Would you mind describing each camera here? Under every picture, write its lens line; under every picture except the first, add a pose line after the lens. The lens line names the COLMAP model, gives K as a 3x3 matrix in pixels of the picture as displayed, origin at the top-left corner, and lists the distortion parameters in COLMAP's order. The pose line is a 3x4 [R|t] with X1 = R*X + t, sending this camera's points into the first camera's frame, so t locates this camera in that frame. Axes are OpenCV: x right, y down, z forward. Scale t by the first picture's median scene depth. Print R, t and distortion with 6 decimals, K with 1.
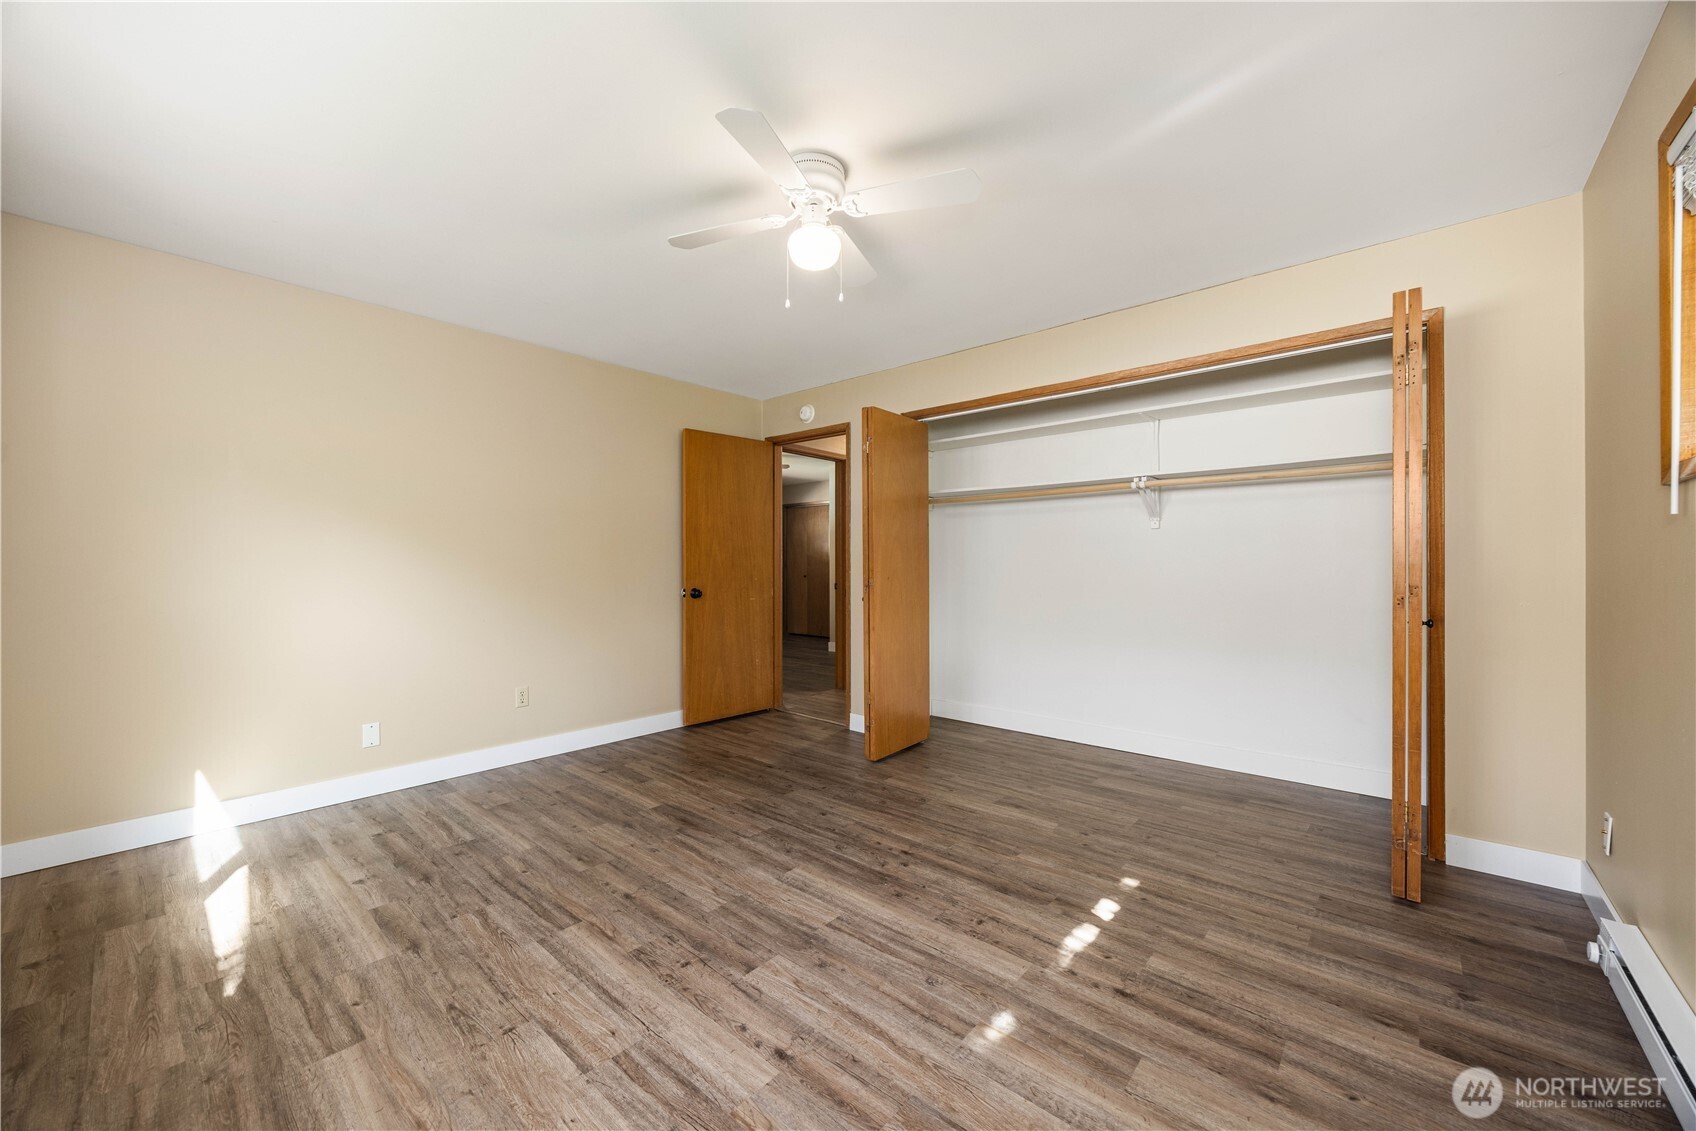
lens RADIAL K [[642.8, 0, 838.3], [0, 642.8, 571.8], [0, 0, 1]] dist [-0.003271, 0.000126]
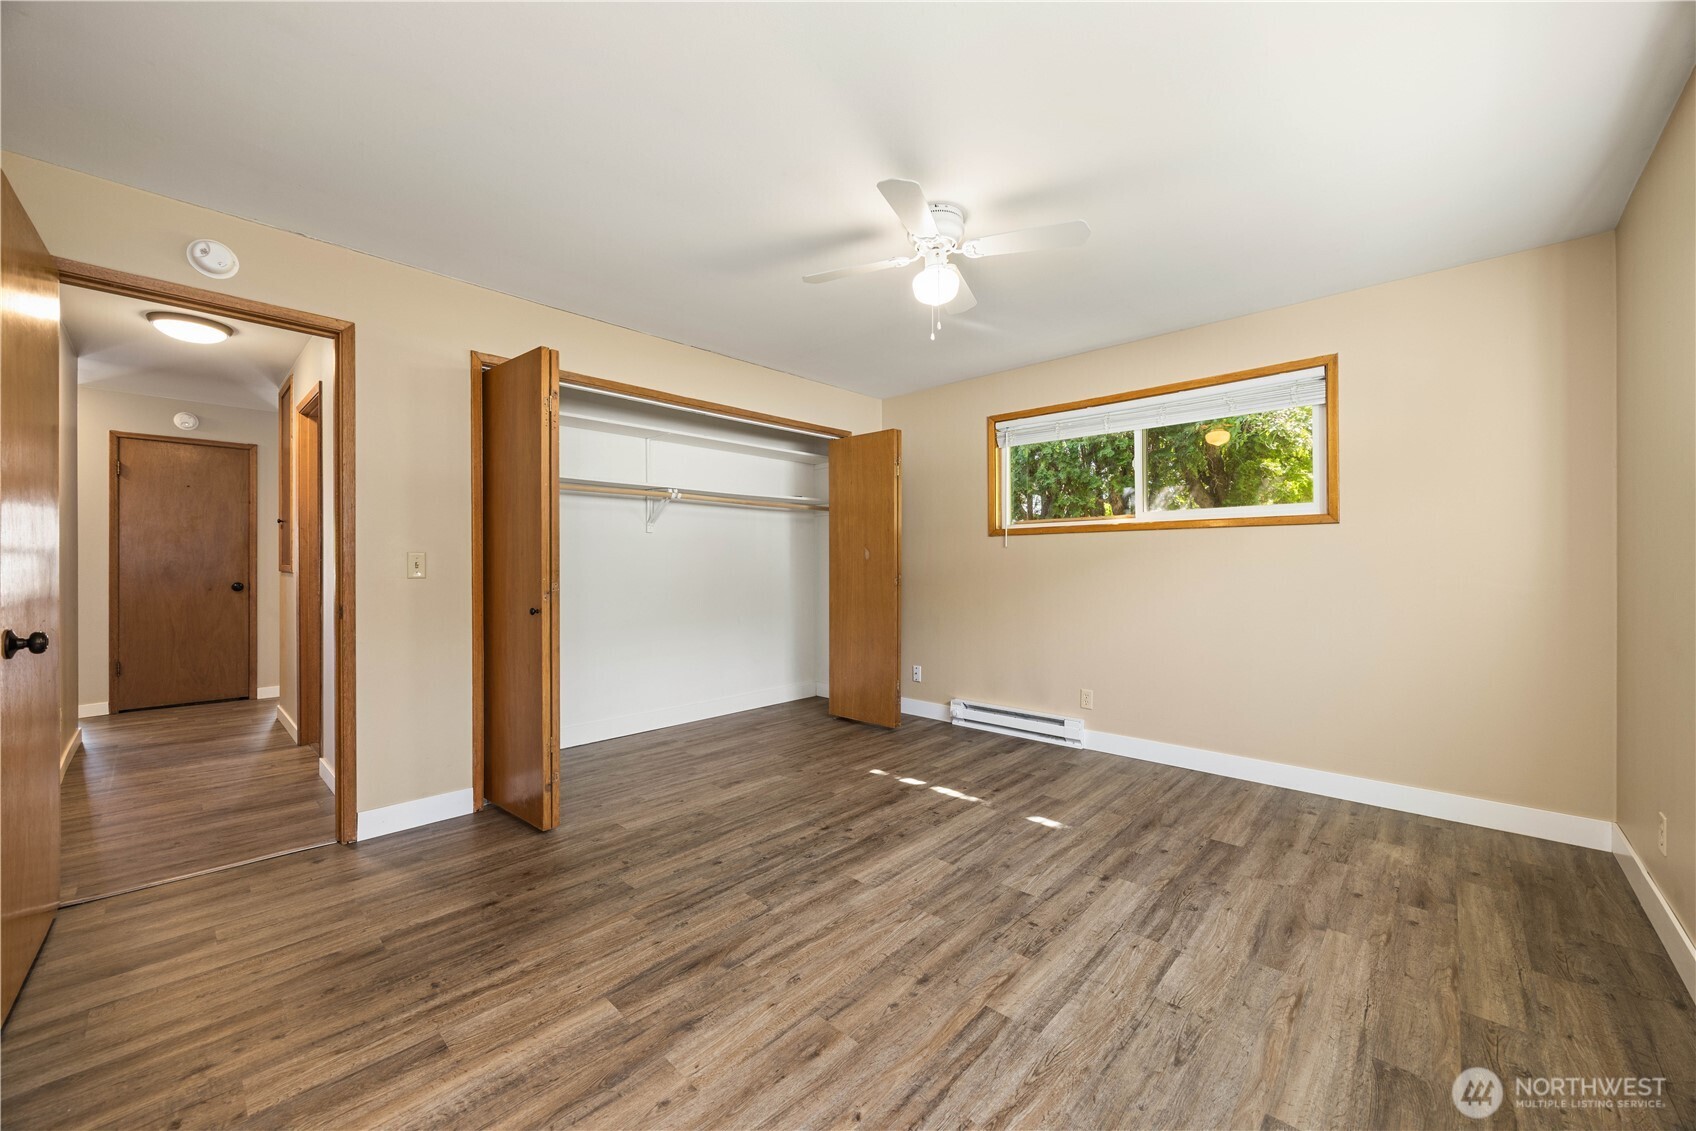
lens RADIAL K [[642.8, 0, 846.5], [0, 642.8, 557.0], [0, 0, 1]] dist [-0.003271, 0.000126]
pose [[0.026227, 0.011407, 0.999591, -1.072077], [0.010376, 0.999878, -0.011682, -0.008765], [-0.999602, 0.010678, 0.026105, 1.014491]]
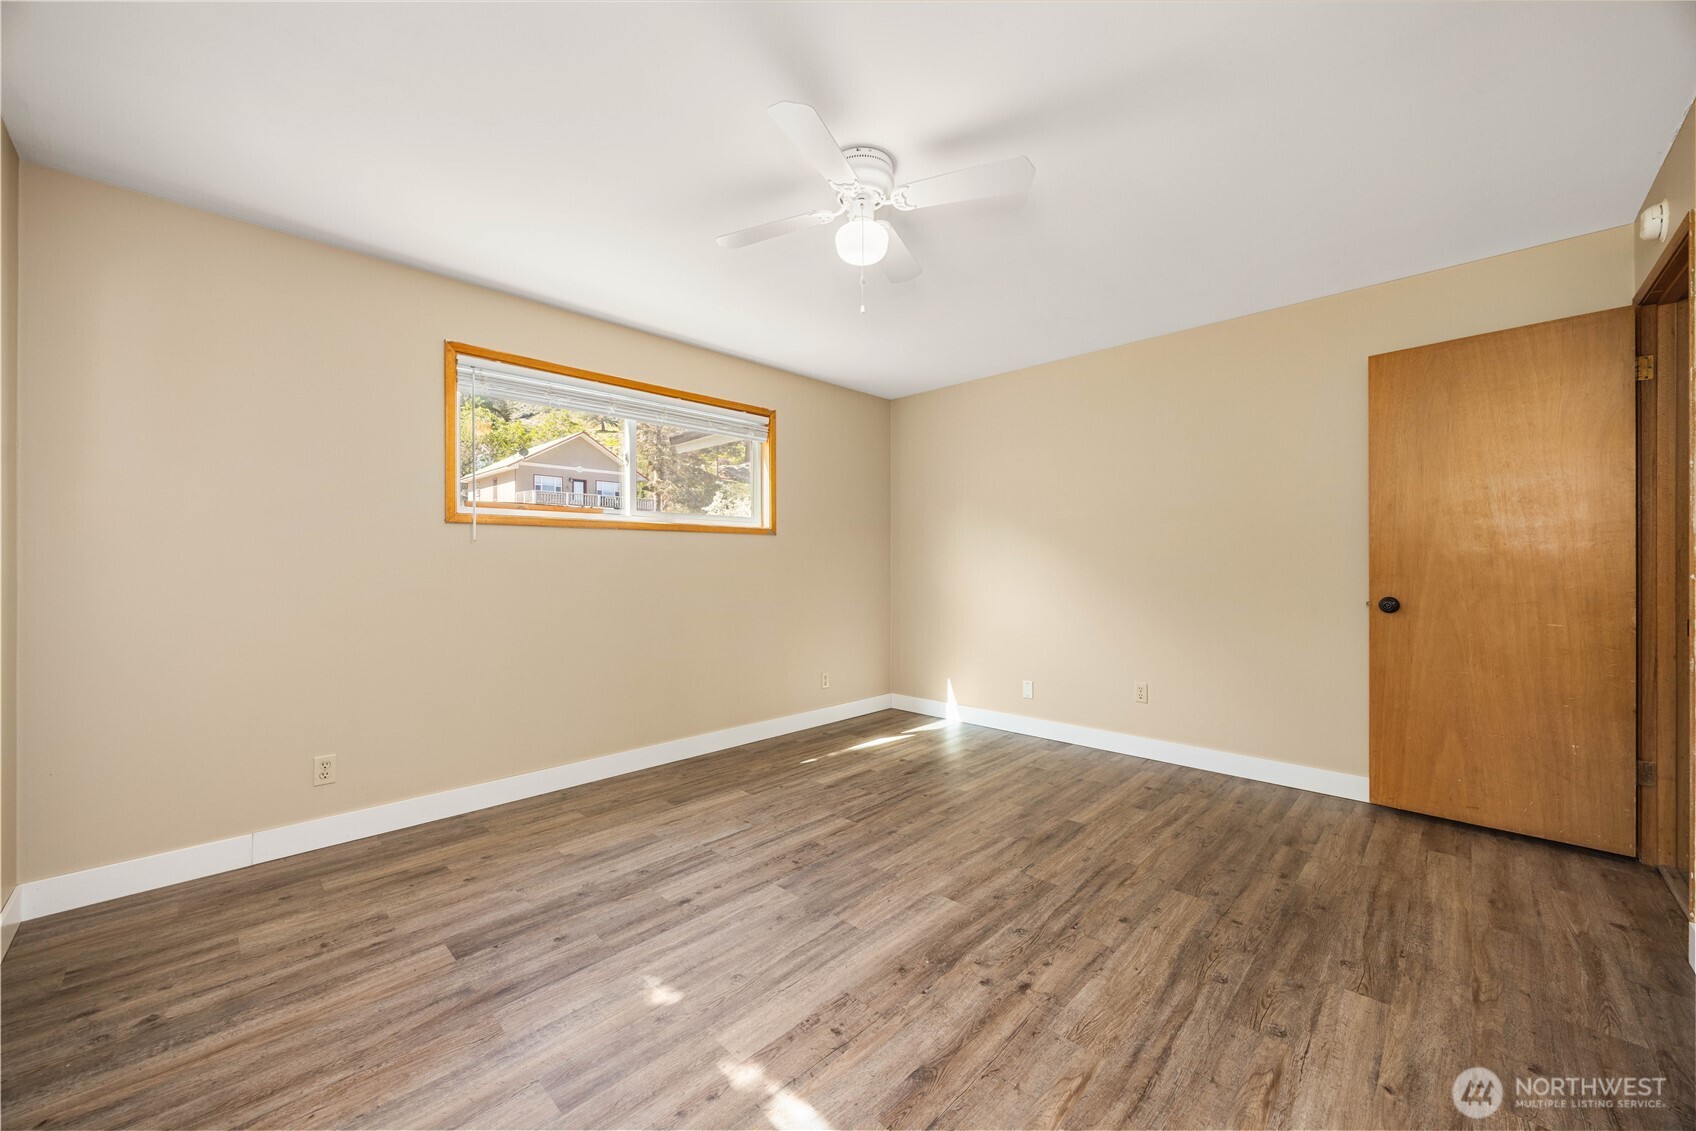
lens RADIAL K [[642.8, 0, 841.8], [0, 642.8, 567.3], [0, 0, 1]] dist [-0.003271, 0.000126]
pose [[-0.050064, 0.005027, -0.998733, 0.857803], [-0.008519, 0.999949, 0.005461, -0.007228], [0.998710, 0.008782, -0.050018, 0.912893]]
